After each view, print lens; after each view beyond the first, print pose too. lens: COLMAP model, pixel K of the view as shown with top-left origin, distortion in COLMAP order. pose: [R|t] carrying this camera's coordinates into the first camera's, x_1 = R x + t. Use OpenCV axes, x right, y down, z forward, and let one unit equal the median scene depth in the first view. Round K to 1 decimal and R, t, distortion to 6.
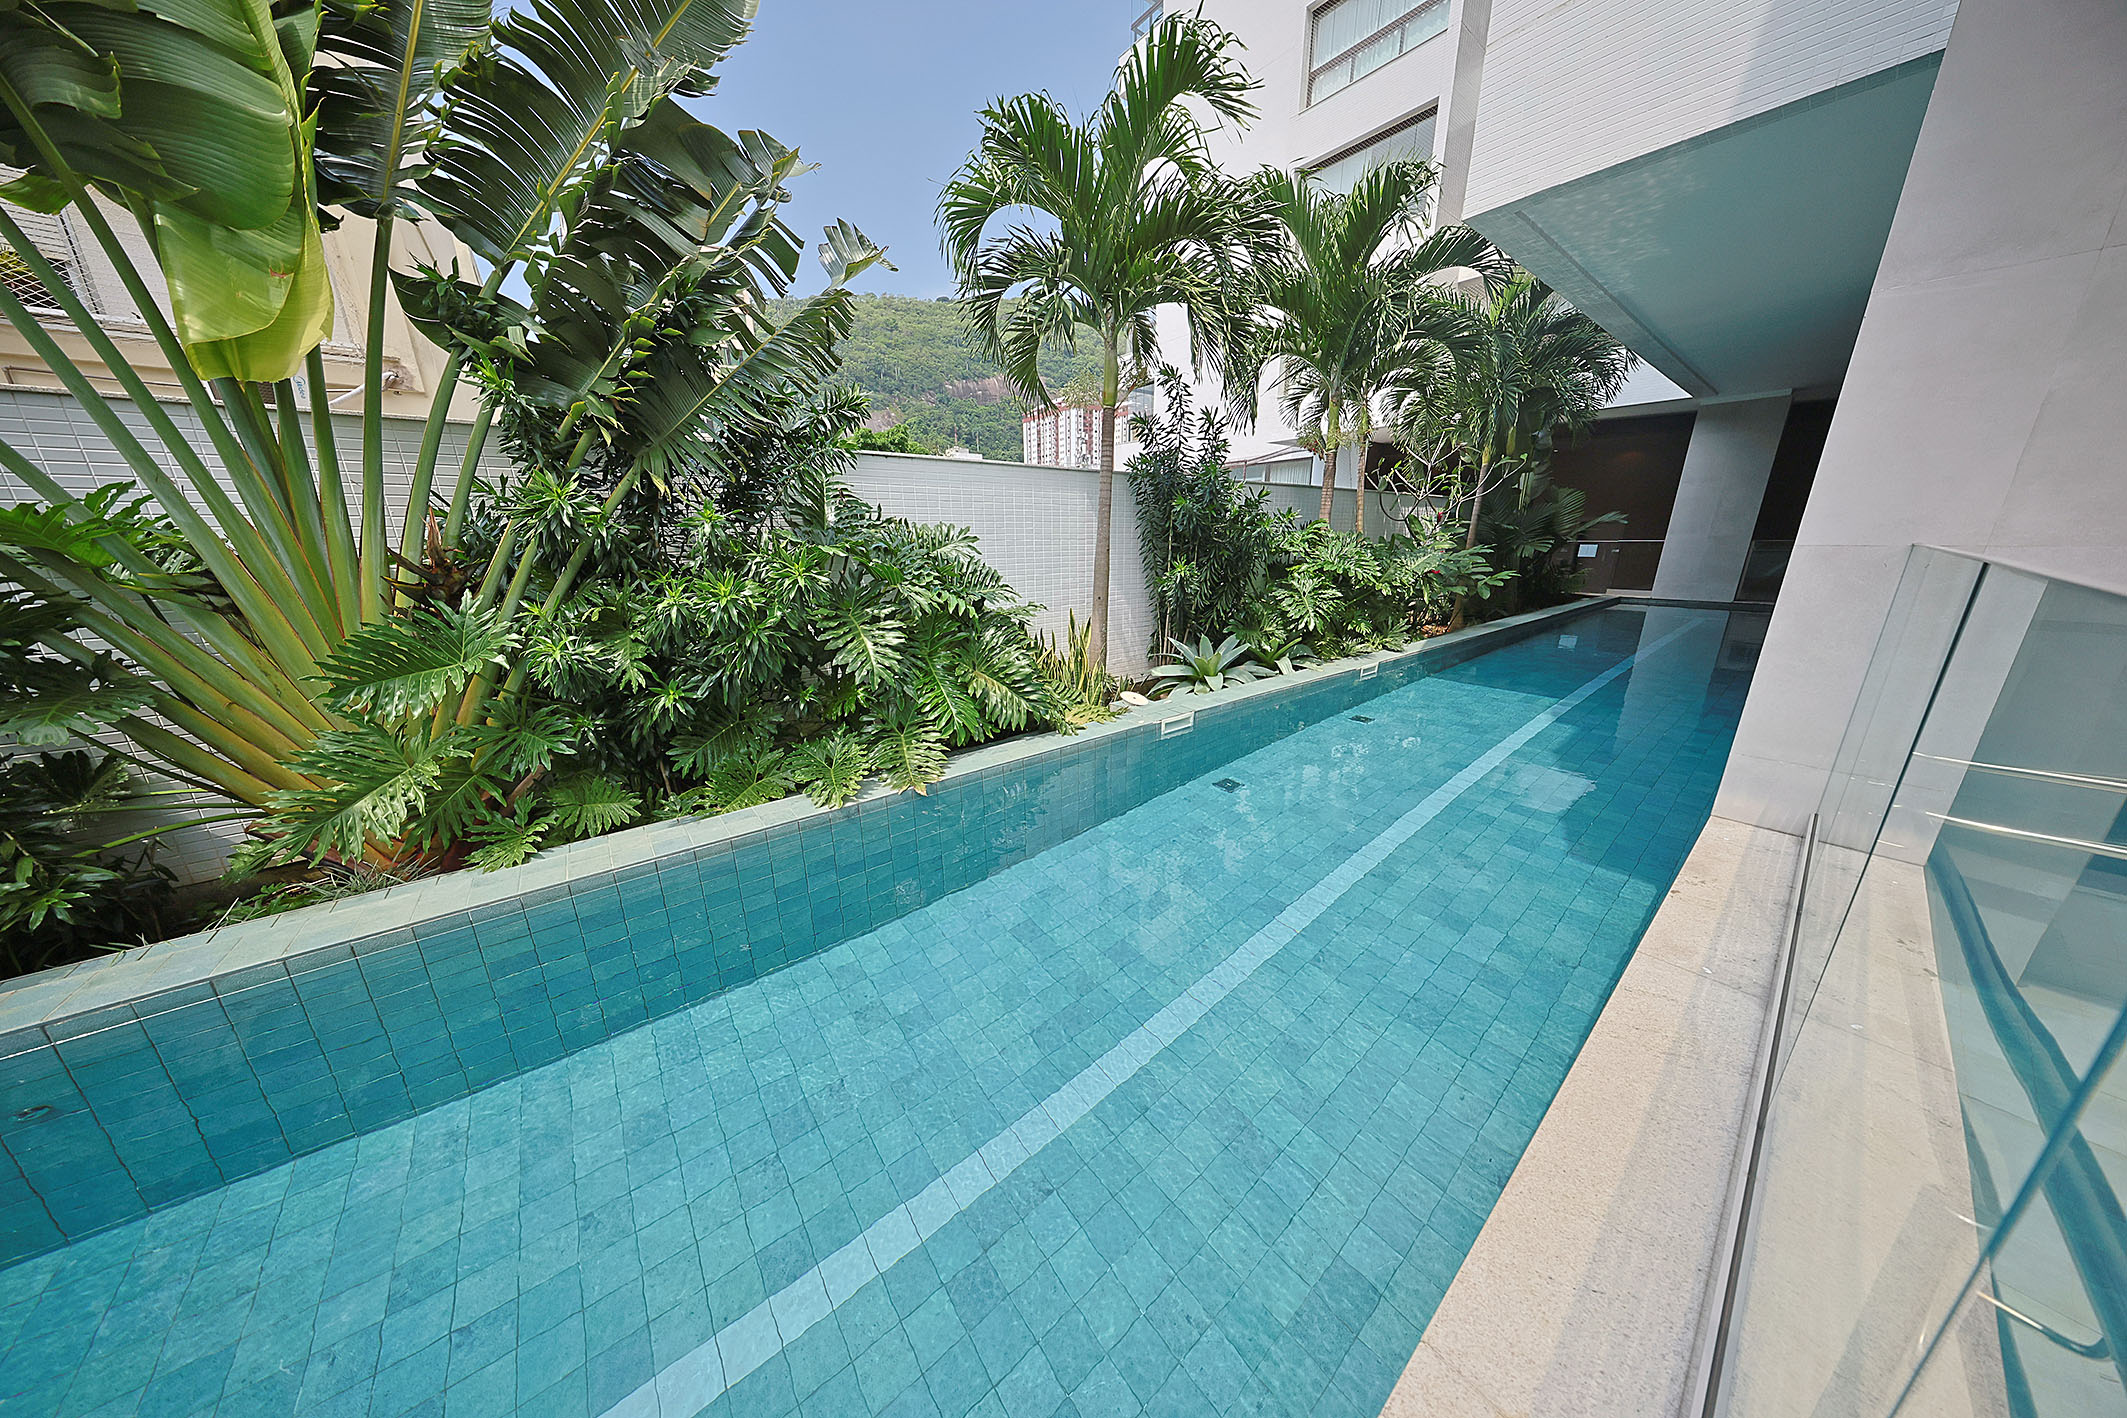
lens RADIAL K [[607.0, 0, 1067.3], [0, 607.0, 709.5], [0, 0, 1]] dist [0.000178, -0.000009]
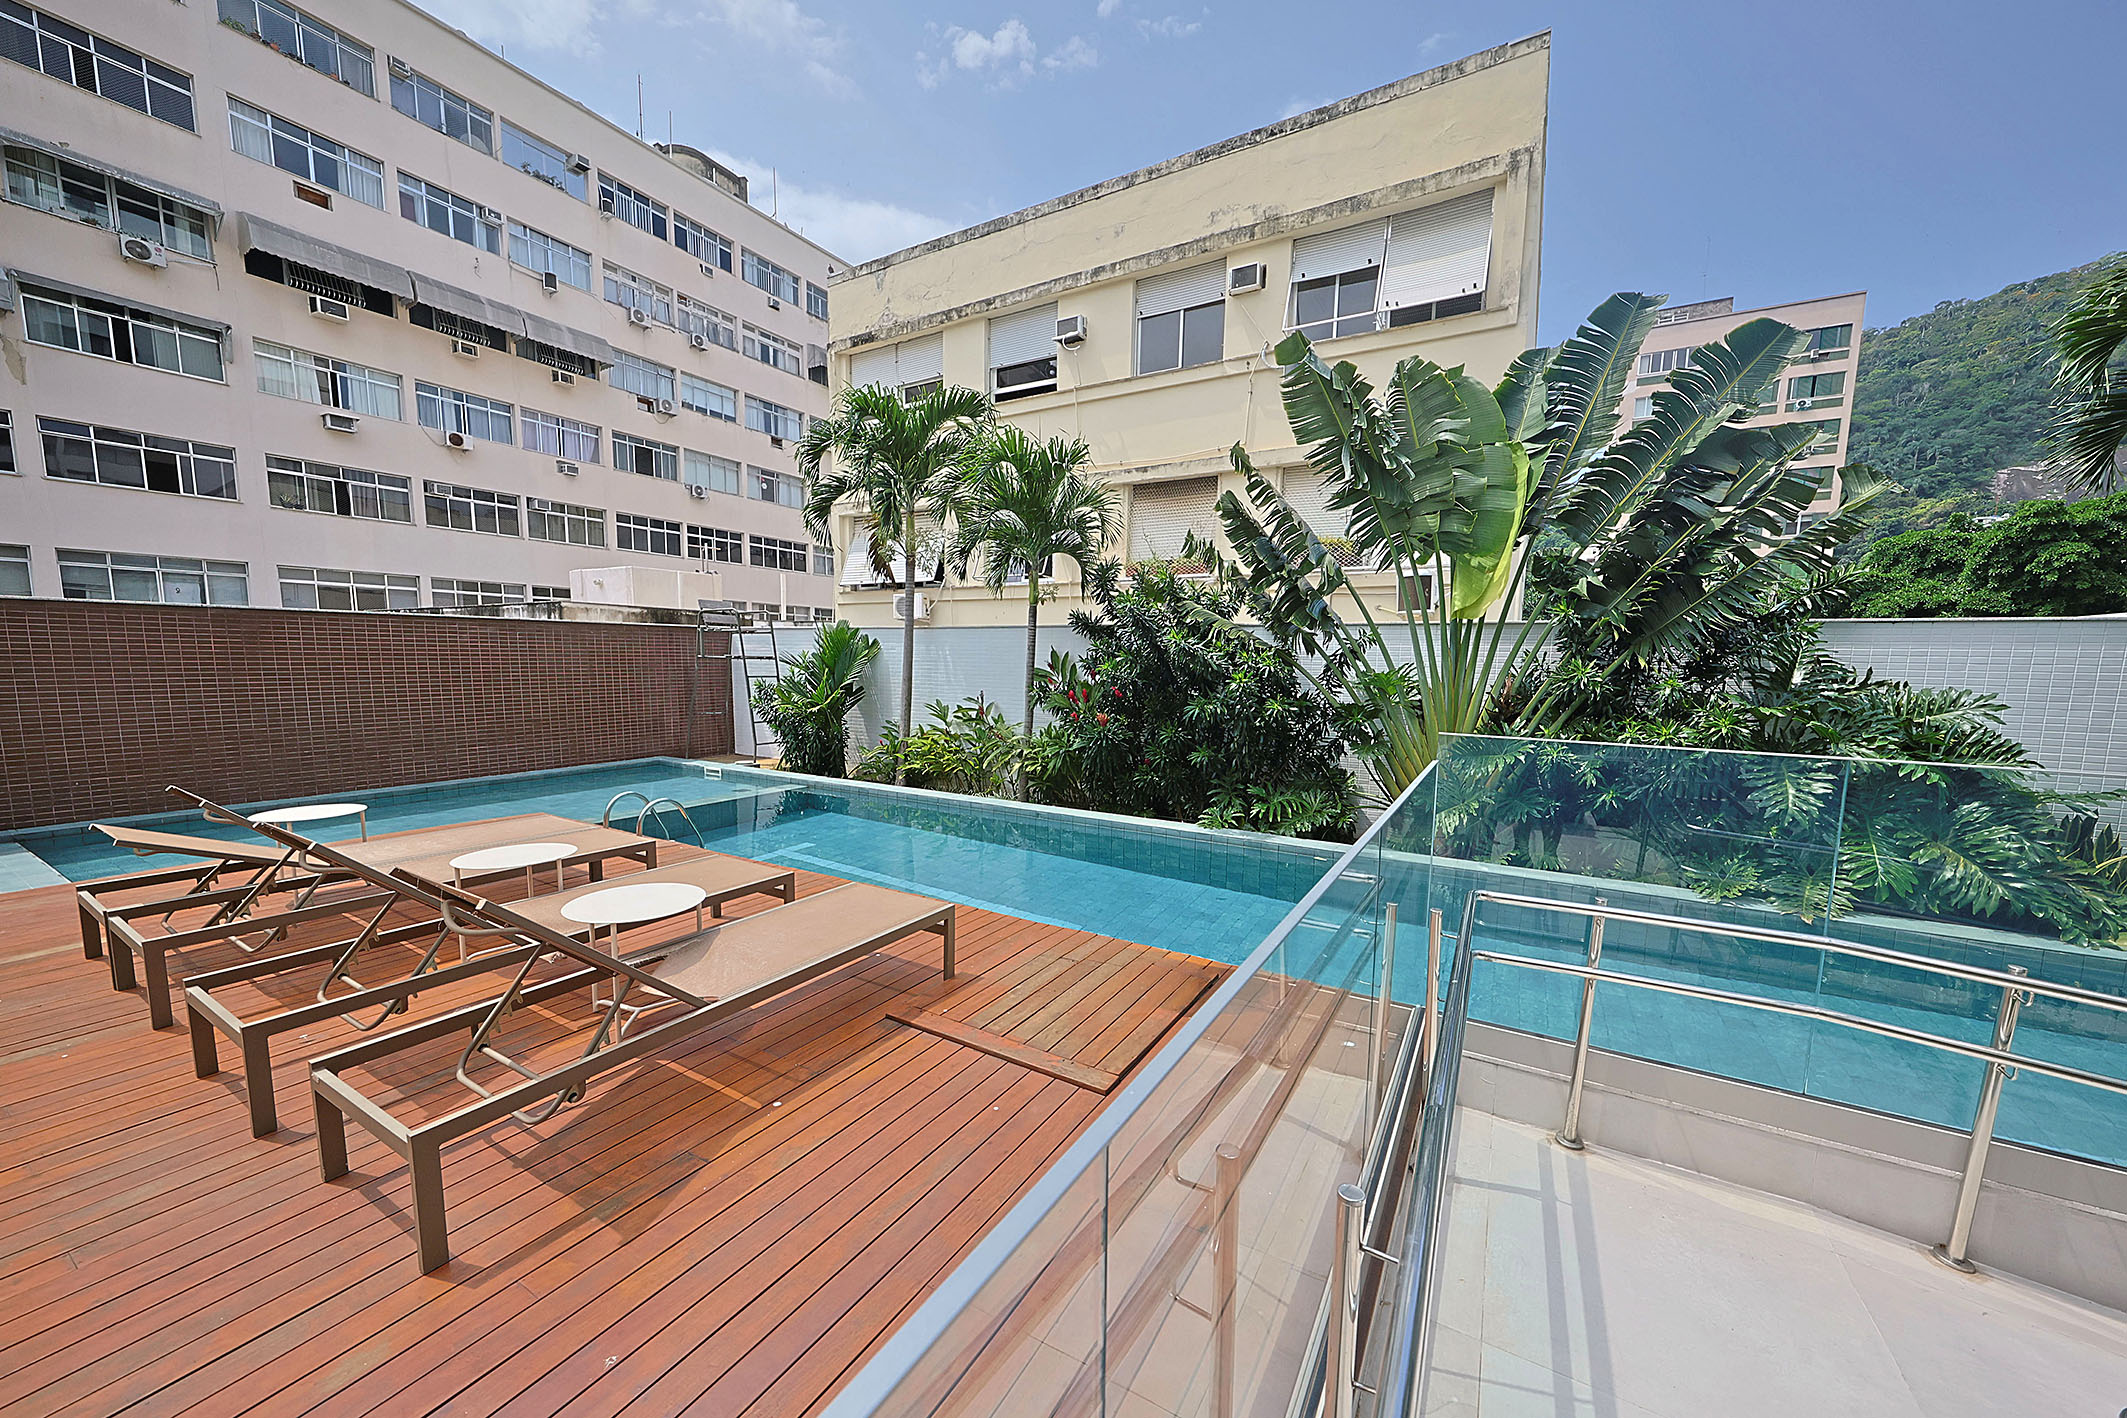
lens RADIAL K [[755.2, 0, 1069.3], [0, 755.2, 748.6], [0, 0, 1]] dist [-0.002393, -0.000266]
pose [[0.357497, 0.122589, -0.925833, 0.600233], [-0.275406, 0.961100, 0.020914, 0.199335], [0.892383, 0.247504, 0.377353, -0.954349]]
